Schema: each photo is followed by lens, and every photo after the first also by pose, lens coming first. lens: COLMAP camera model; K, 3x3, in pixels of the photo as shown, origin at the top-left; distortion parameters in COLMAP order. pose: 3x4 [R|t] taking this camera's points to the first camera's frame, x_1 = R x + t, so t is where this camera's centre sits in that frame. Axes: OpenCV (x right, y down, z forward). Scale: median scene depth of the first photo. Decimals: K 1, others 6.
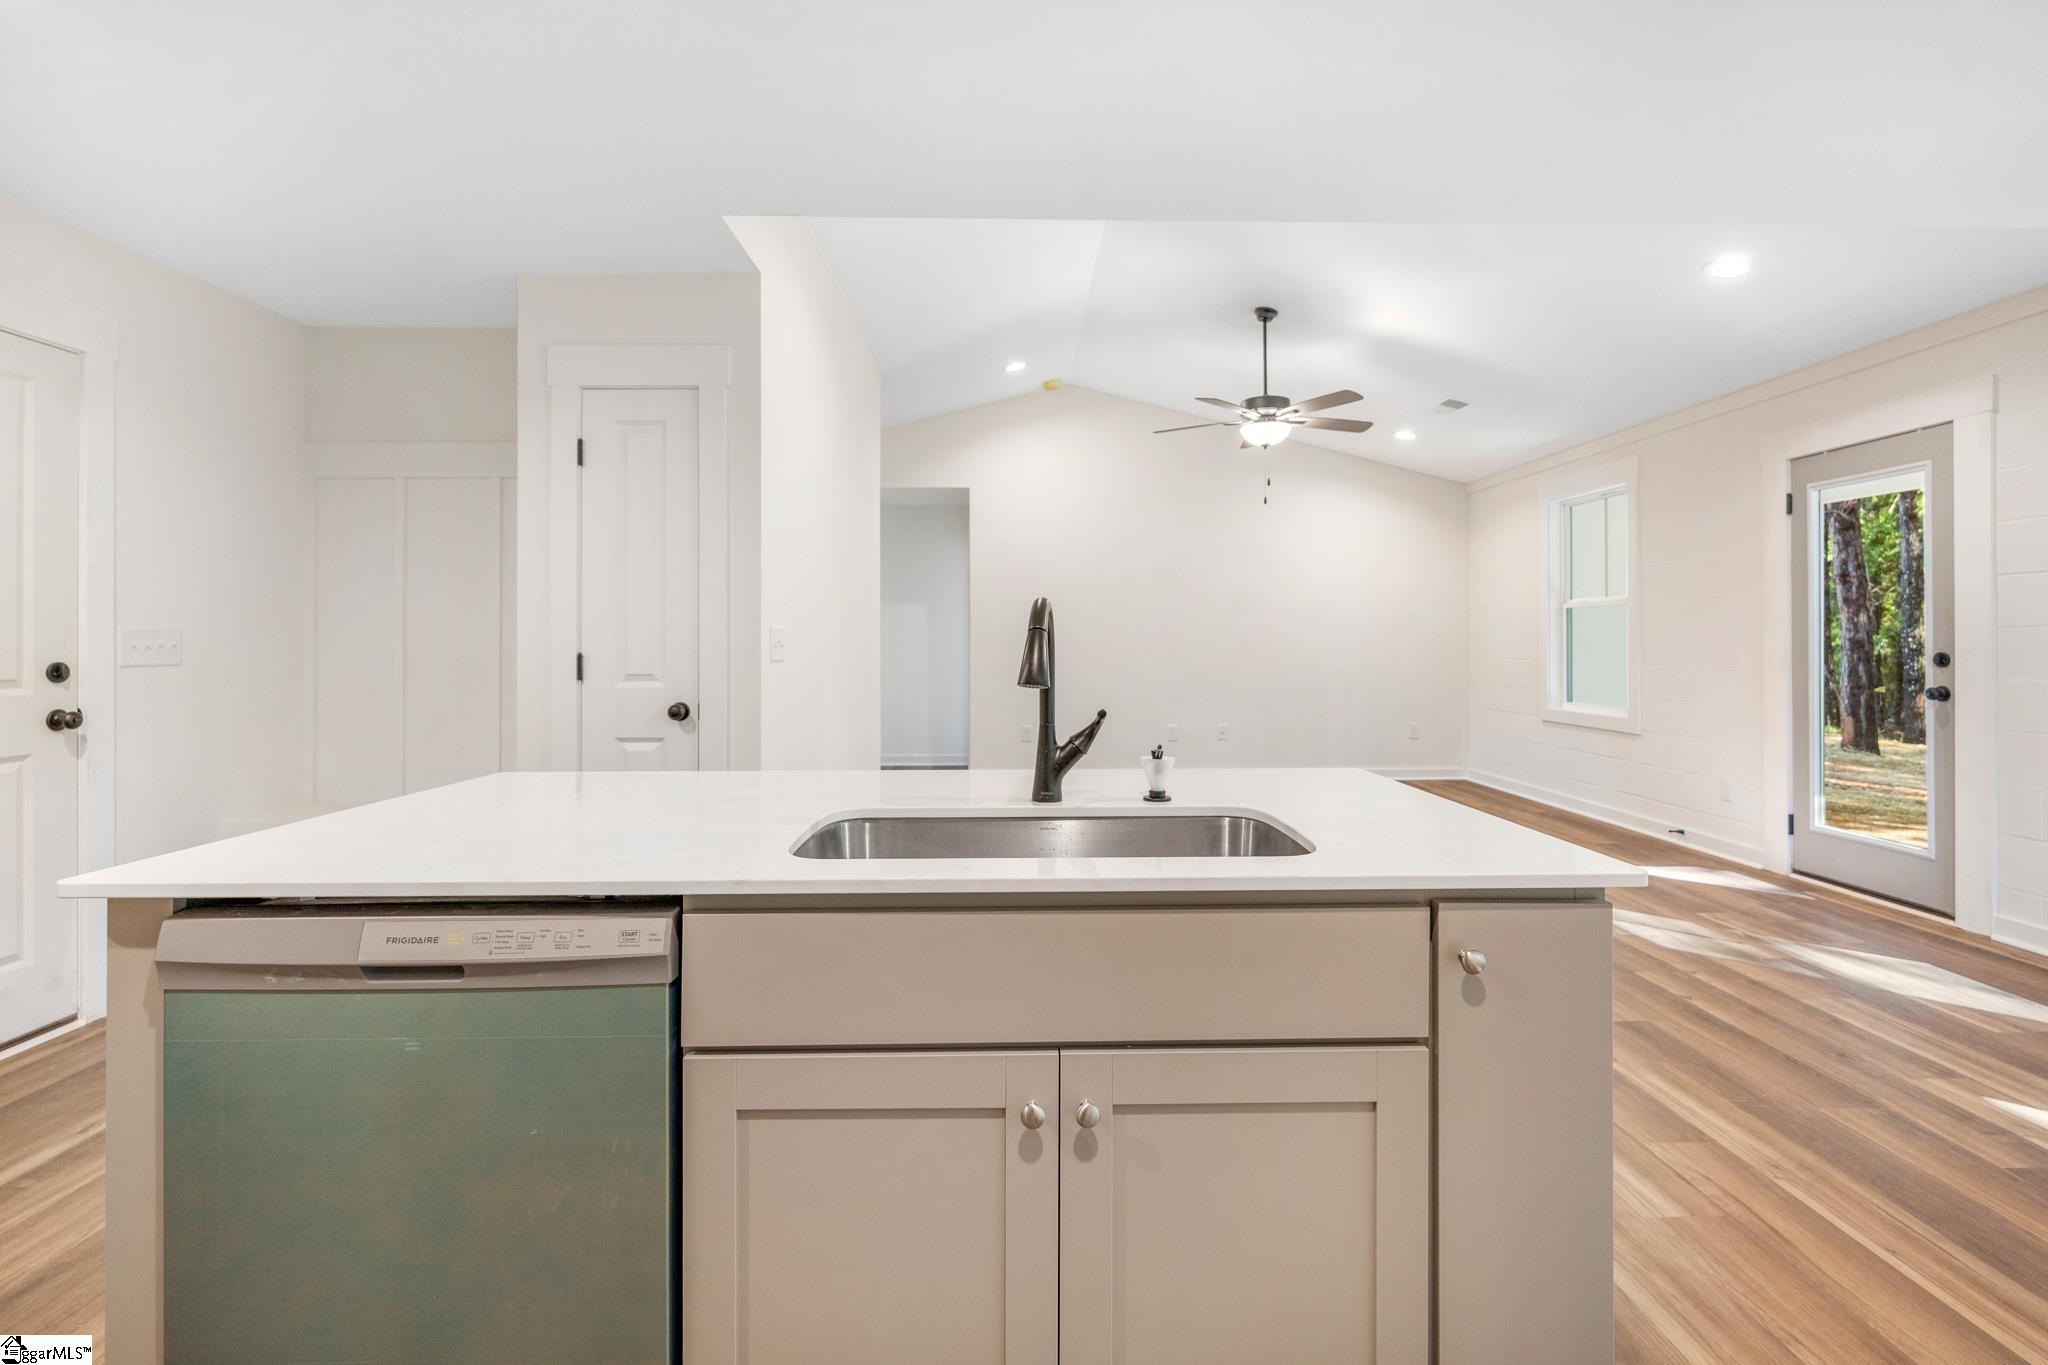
lens RADIAL K [[925.0, 0, 1034.3], [0, 925.0, 640.4], [0, 0, 1]] dist [-0.001563, -0.001375]
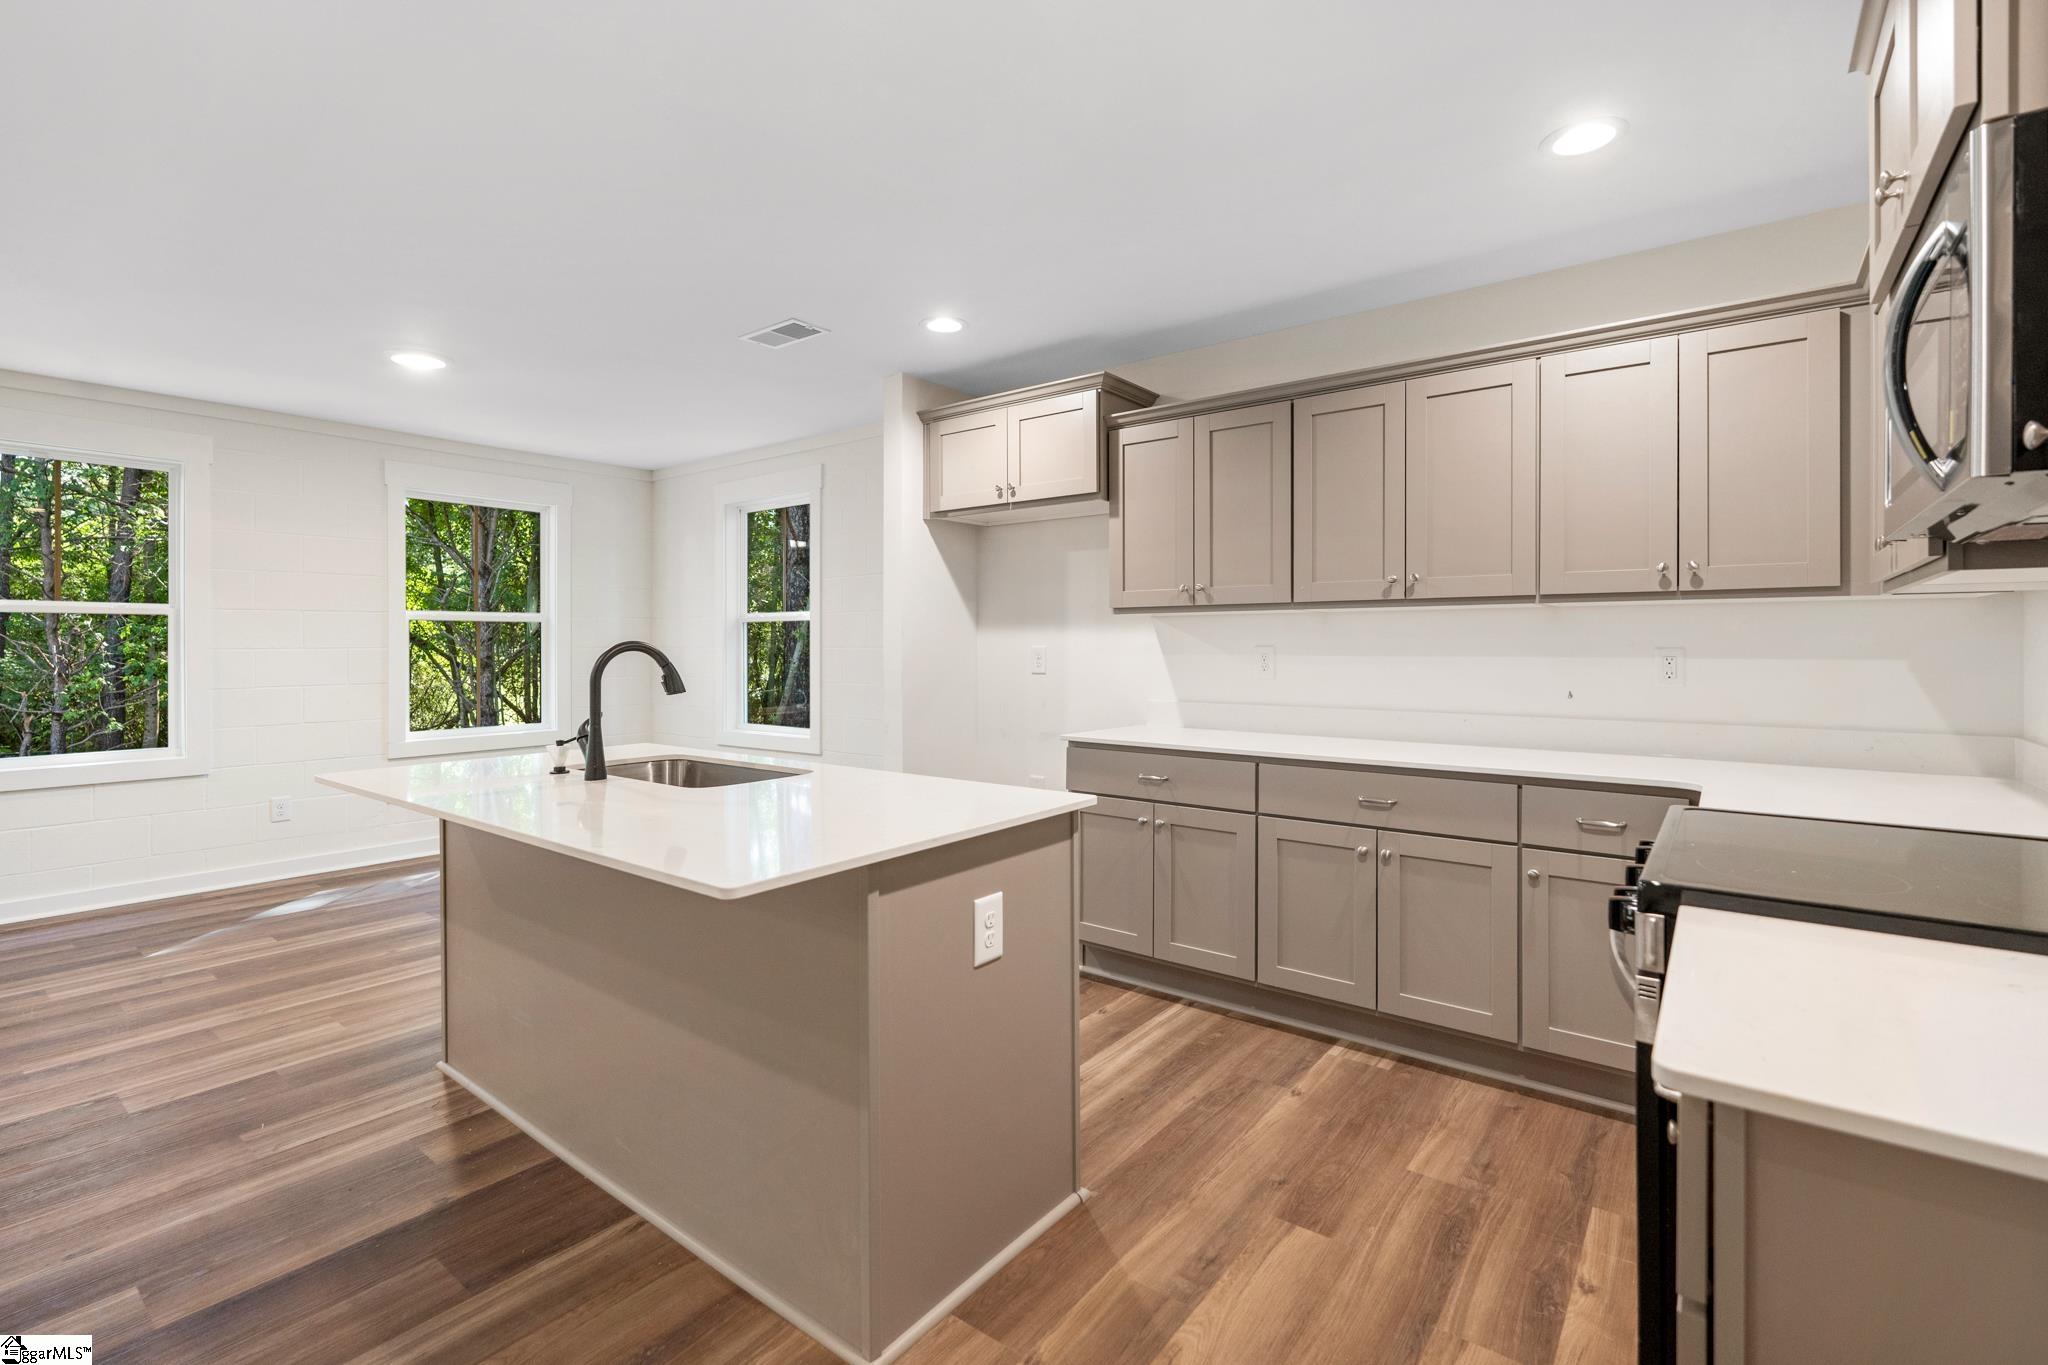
lens RADIAL K [[913.2, 0, 1013.6], [0, 913.2, 648.2], [0, 0, 1]] dist [-0.001402, 0.000087]
pose [[-0.771731, 0.001397, 0.635948, -0.595531], [0.003728, 0.999990, 0.002327, -0.014203], [-0.635938, 0.004166, -0.771729, 0.719221]]
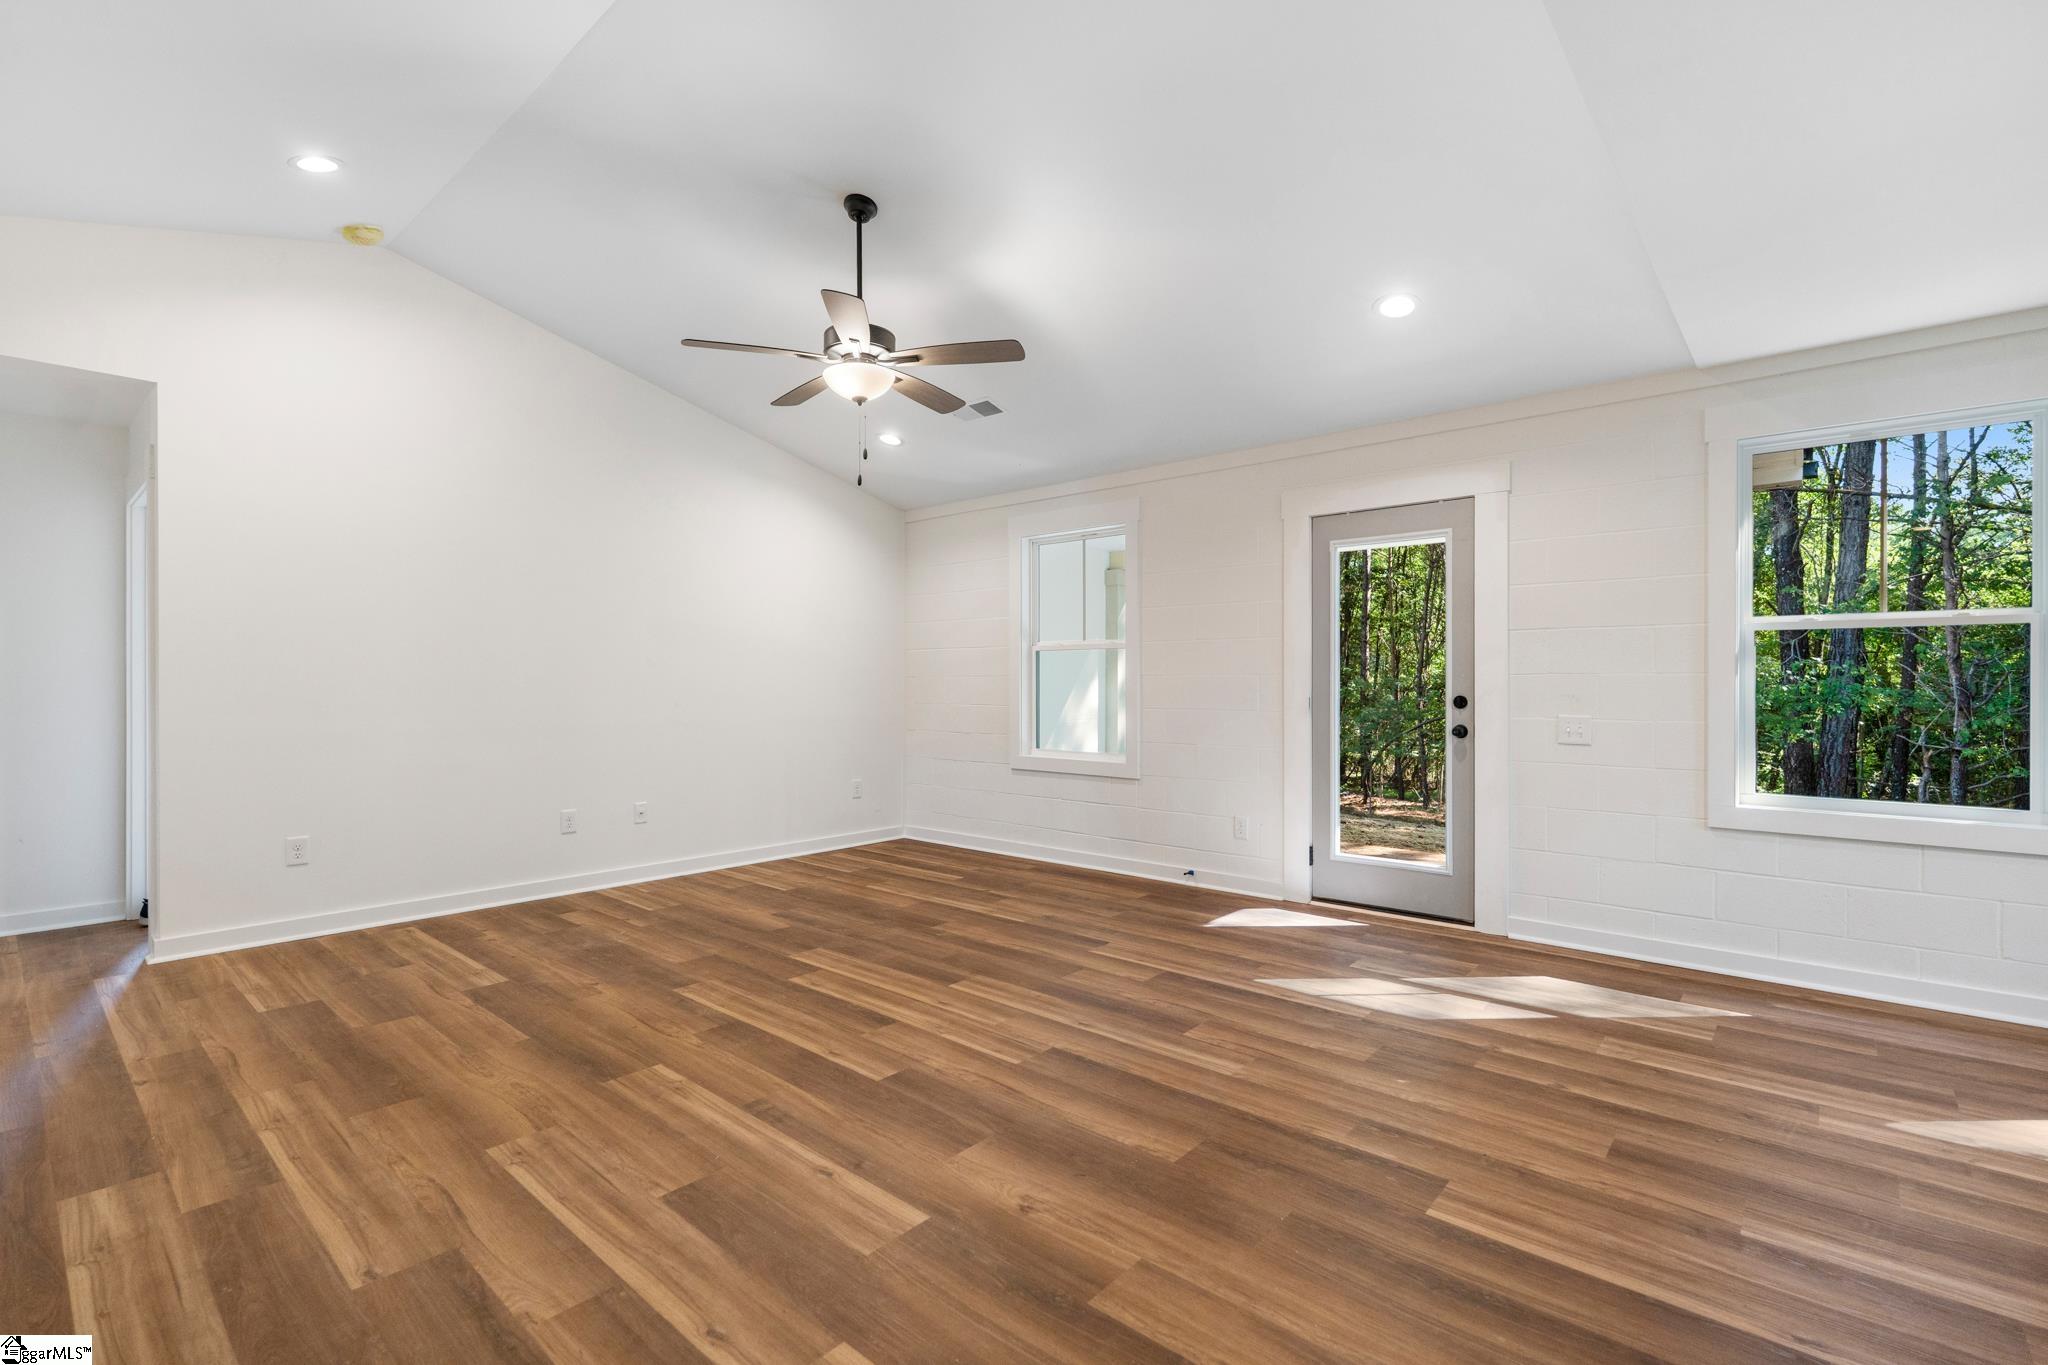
lens RADIAL K [[919.1, 0, 1026.6], [0, 919.1, 681.3], [0, 0, 1]] dist [-0.005645, -0.000054]
pose [[0.676766, 0.003546, 0.736190, -0.230044], [-0.002130, 0.999994, -0.002859, -0.000109], [-0.736195, 0.000367, 0.676769, 0.613744]]
